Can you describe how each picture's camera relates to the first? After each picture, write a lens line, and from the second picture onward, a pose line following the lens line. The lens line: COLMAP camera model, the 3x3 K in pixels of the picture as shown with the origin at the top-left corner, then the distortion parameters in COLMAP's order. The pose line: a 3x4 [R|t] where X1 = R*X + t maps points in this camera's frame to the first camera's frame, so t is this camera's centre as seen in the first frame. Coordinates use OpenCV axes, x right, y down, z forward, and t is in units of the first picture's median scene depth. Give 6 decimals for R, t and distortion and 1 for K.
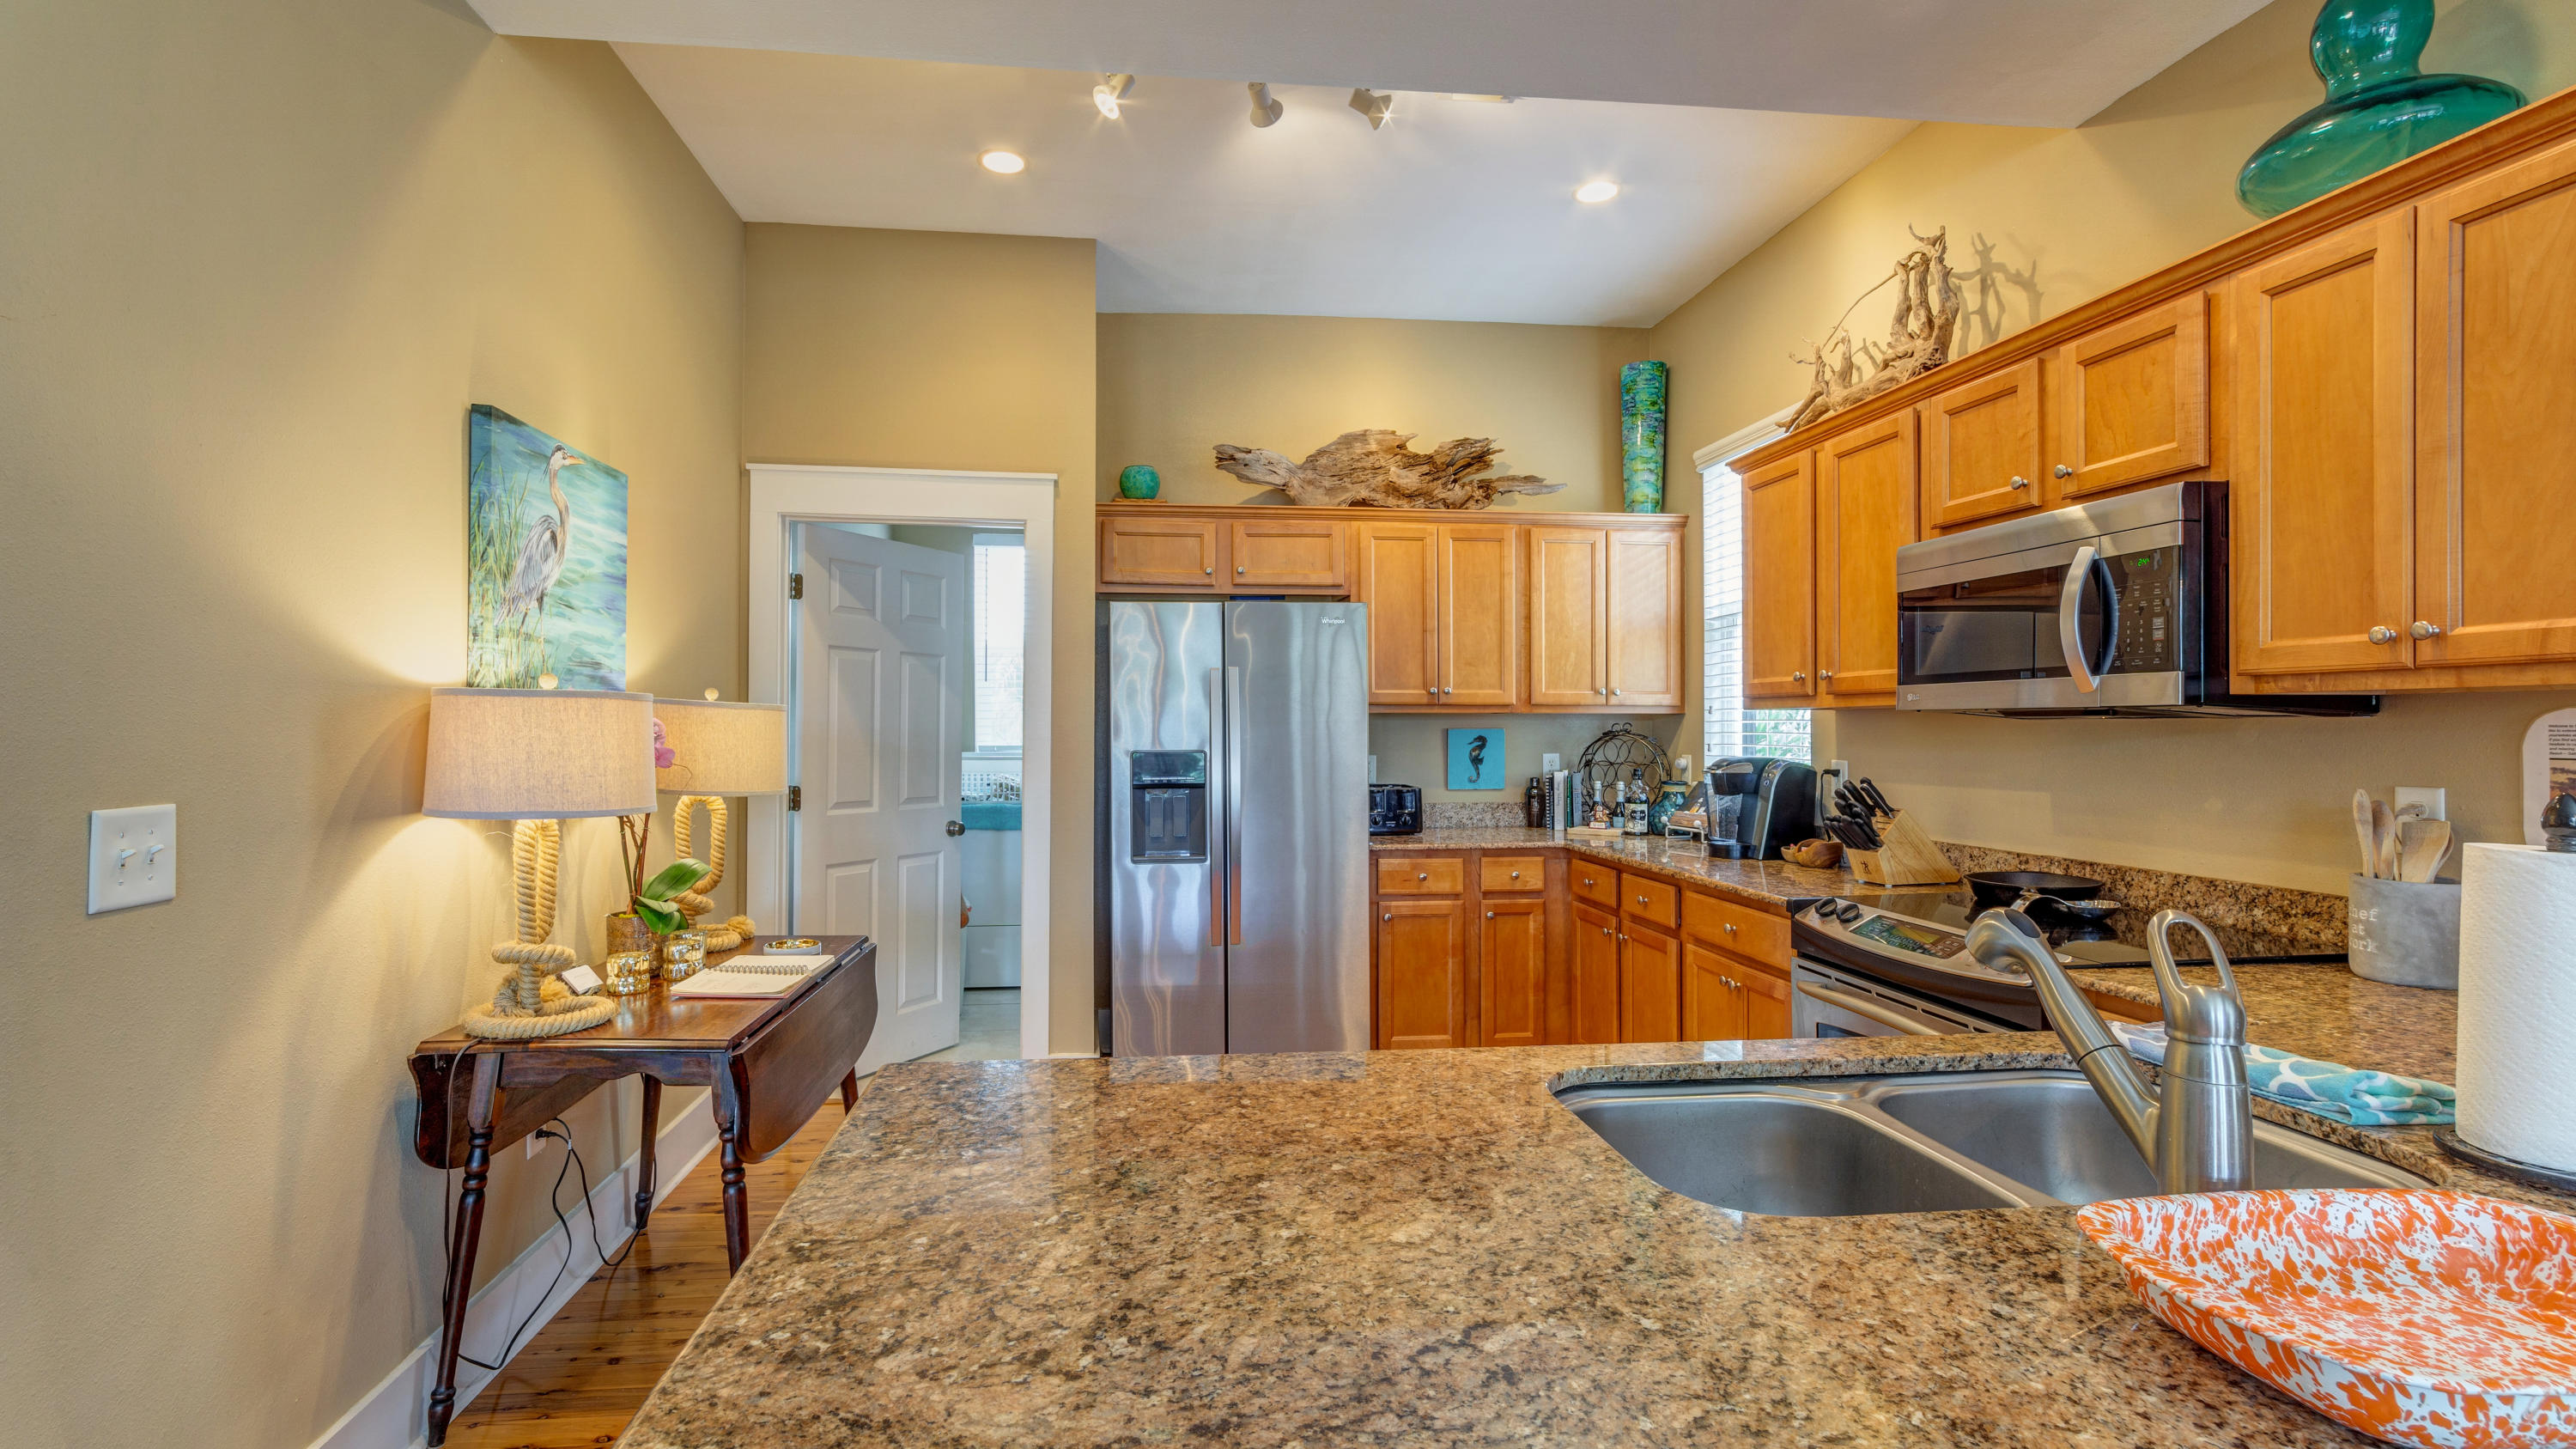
lens RADIAL K [[1142.2, 0, 1211.2], [0, 1142.2, 729.2], [0, 0, 1]] dist [-0.002938, 0.000370]
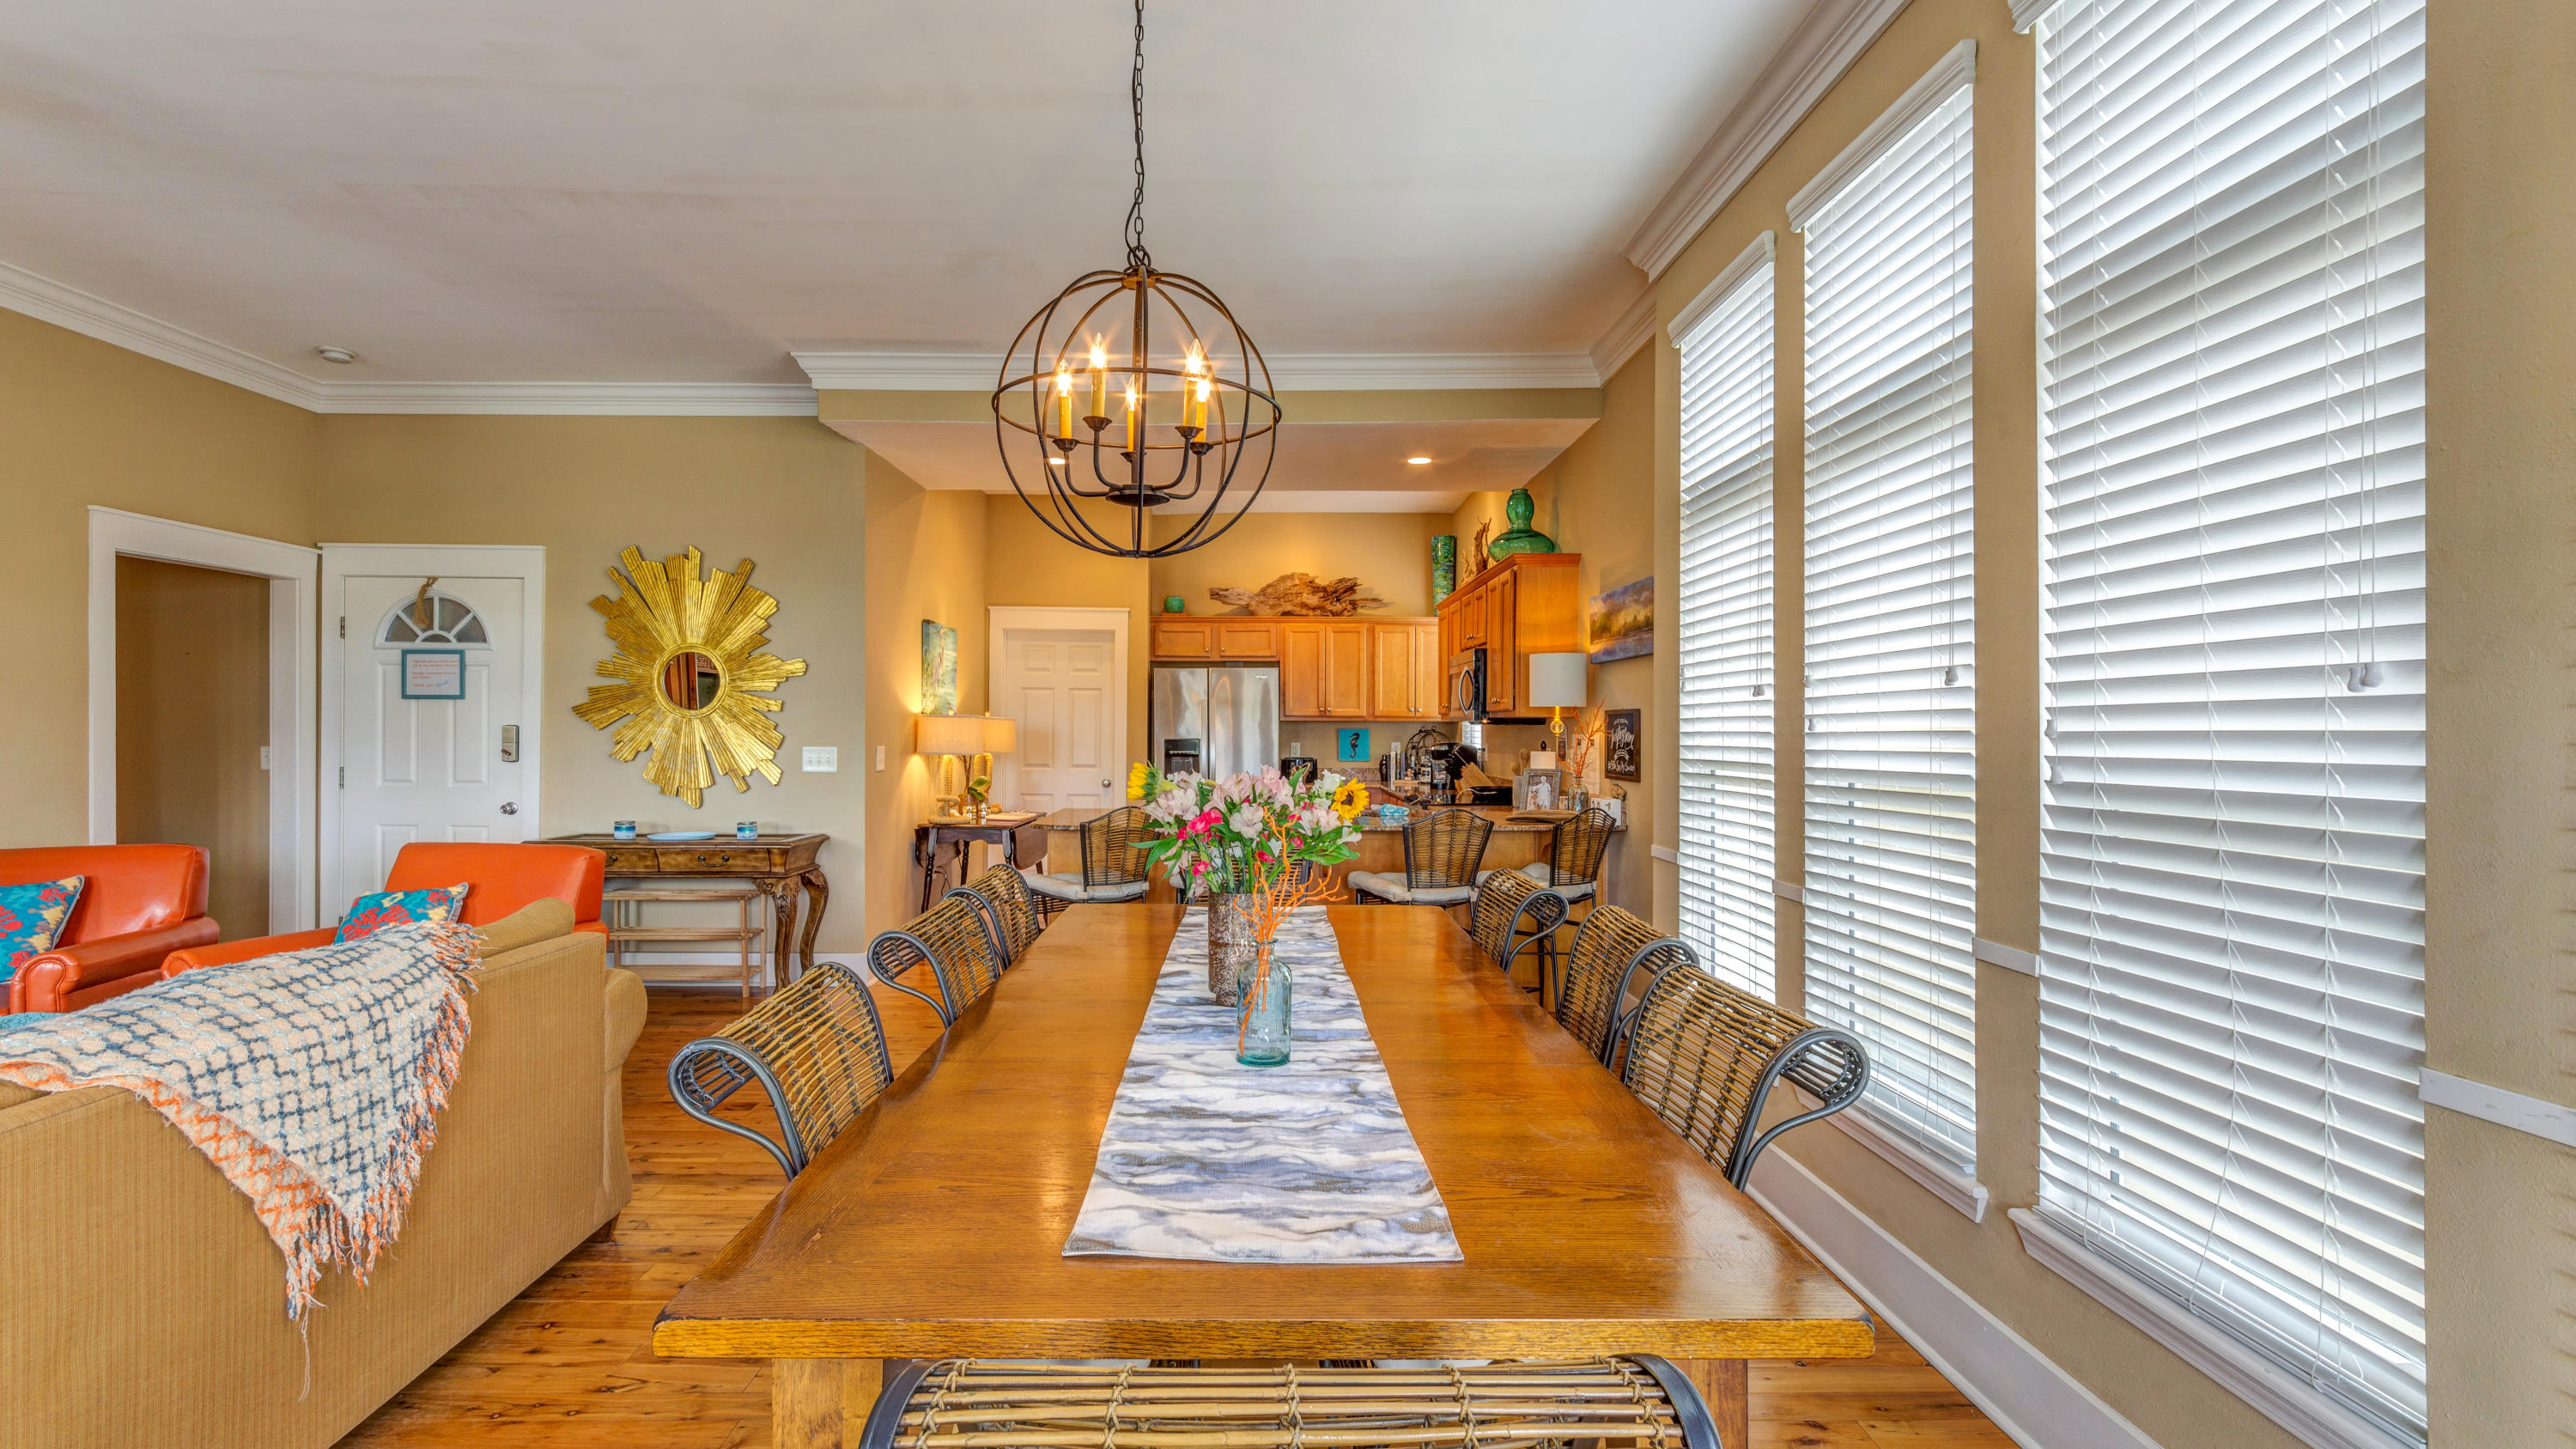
lens RADIAL K [[1142.2, 0, 1251.7], [0, 1142.2, 735.1], [0, 0, 1]] dist [-0.002938, 0.000370]
pose [[0.996939, 0.004506, -0.078058, 0.460075], [-0.004146, 0.999980, 0.004773, 0.002926], [0.078078, -0.004435, 0.996937, -1.957234]]
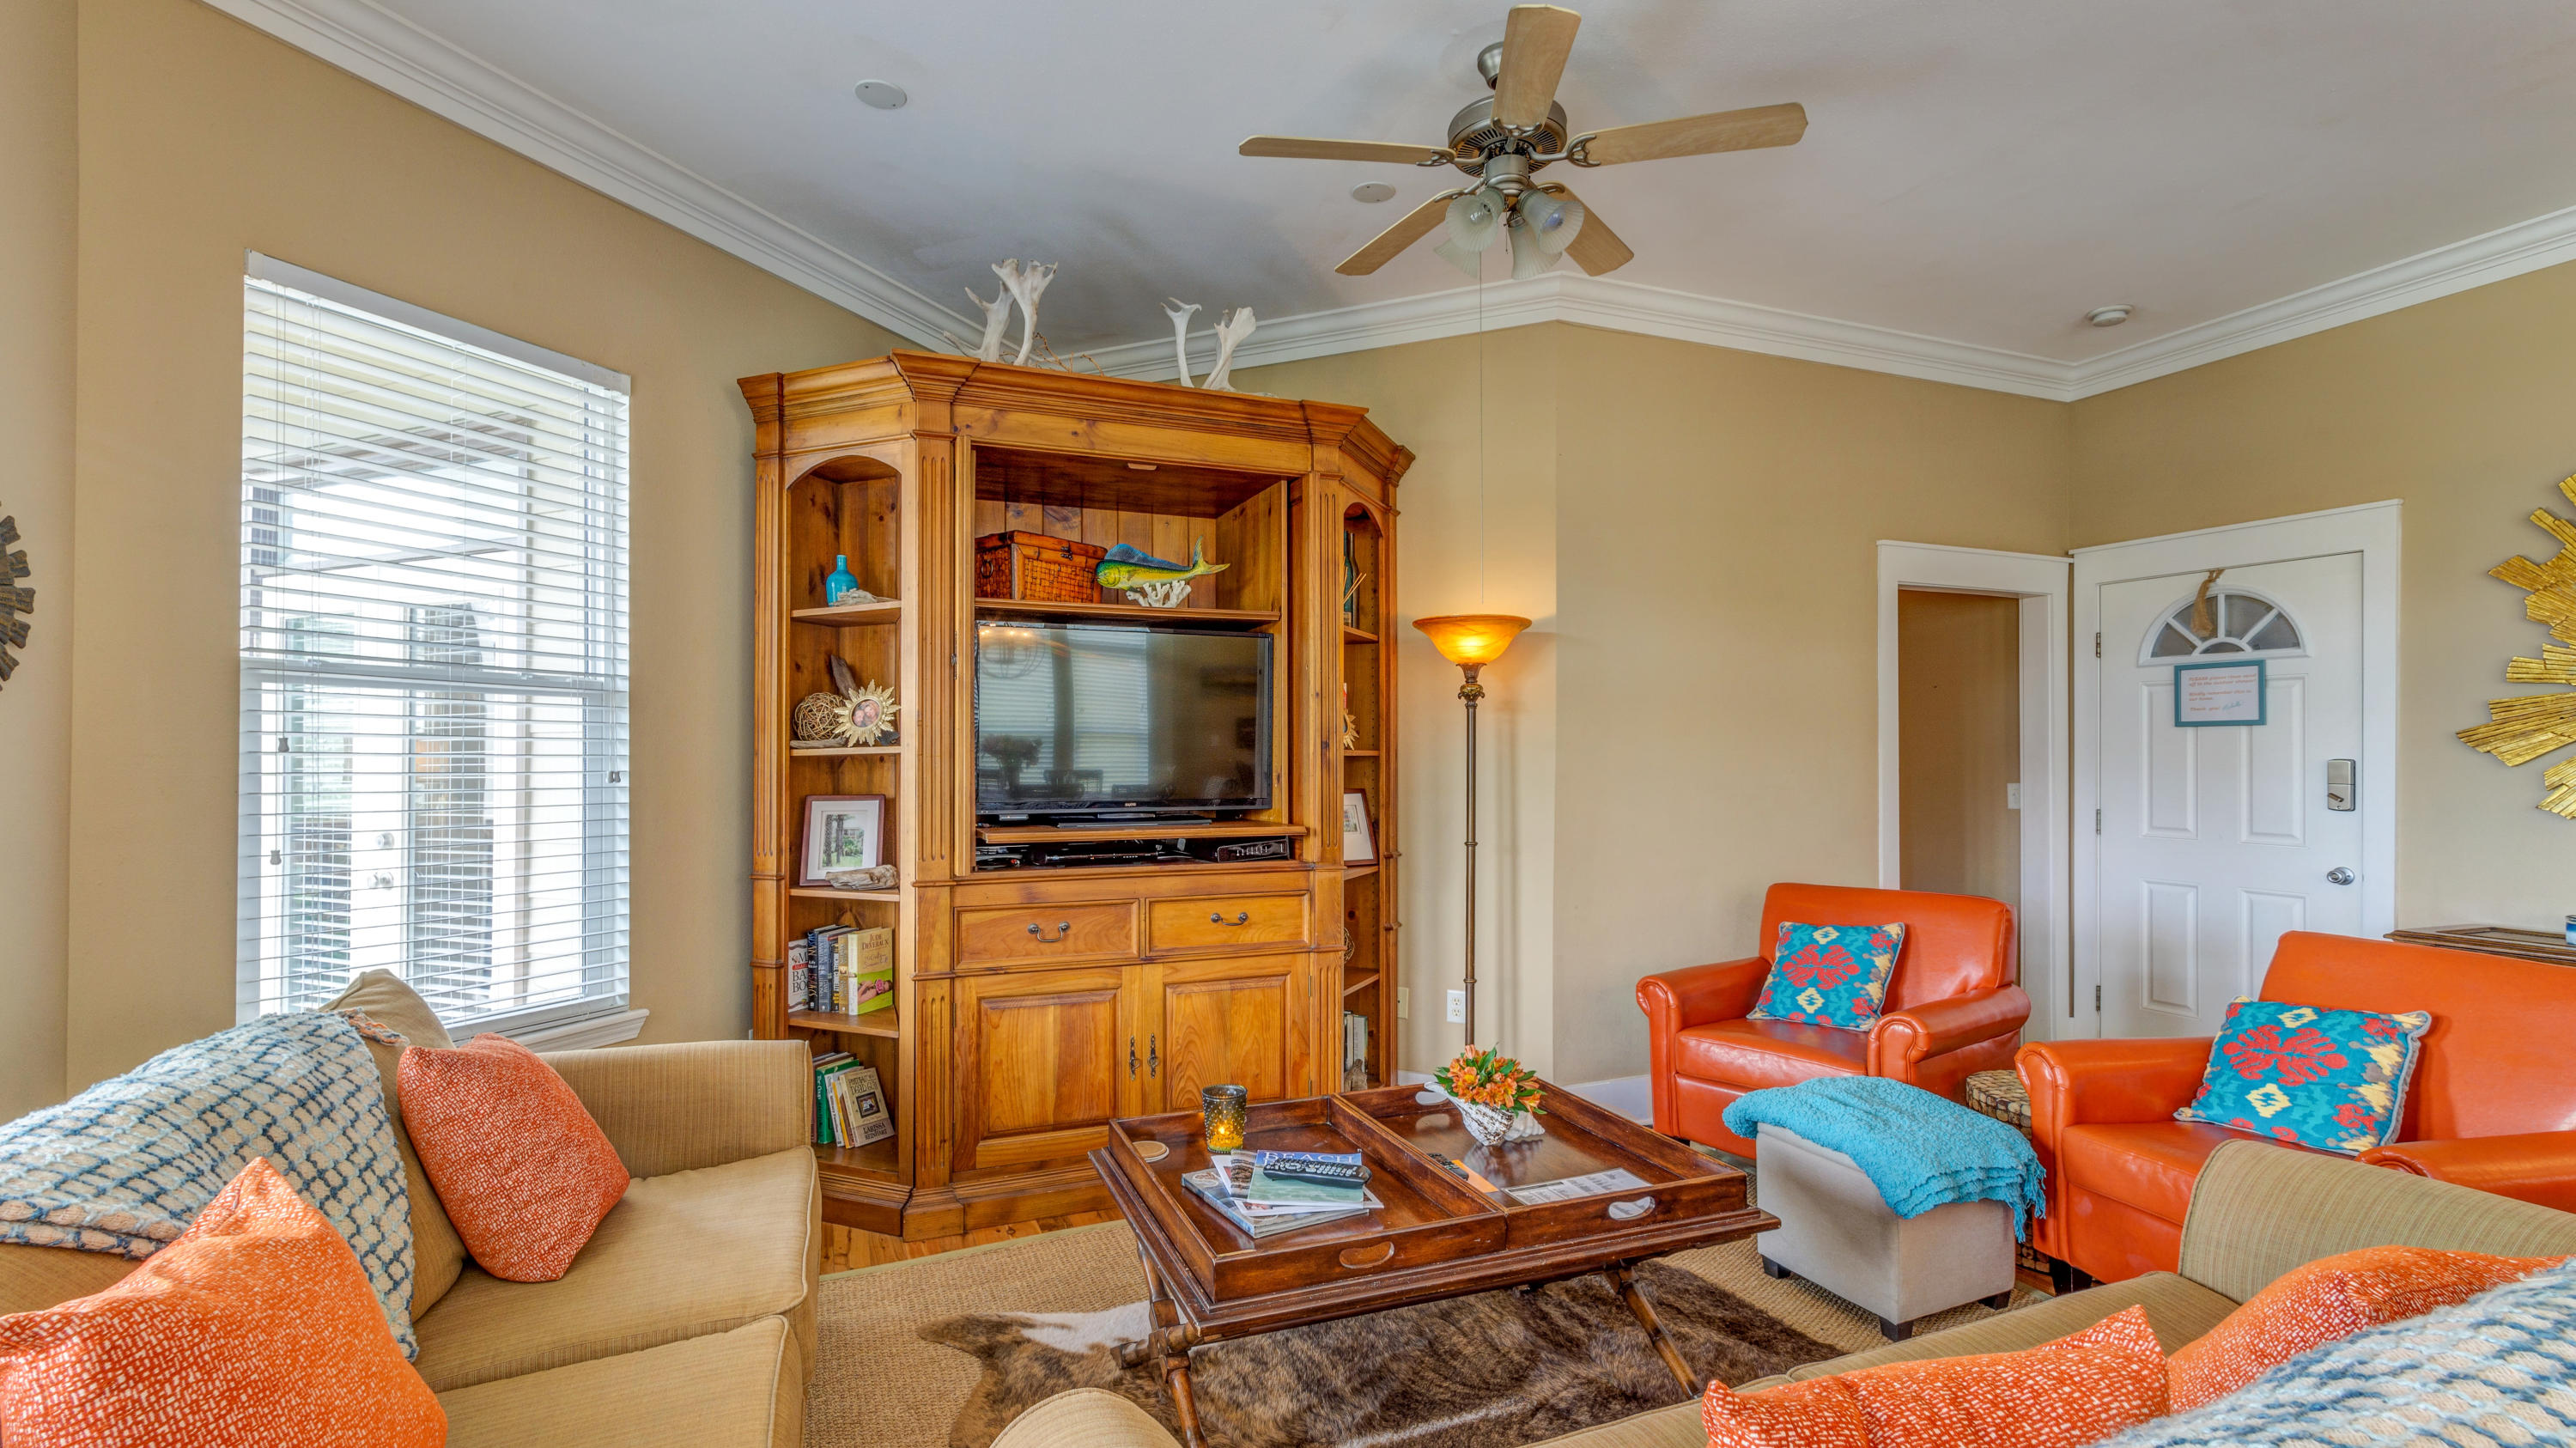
lens RADIAL K [[1185.3, 0, 1286.6], [0, 1185.3, 741.1], [0, 0, 1]] dist [-0.003603, 0.001203]
pose [[0.297761, -0.013817, -0.954541, -0.094398], [0.000756, 0.999898, -0.014237, -0.003749], [0.954640, 0.003518, 0.297741, -1.712219]]
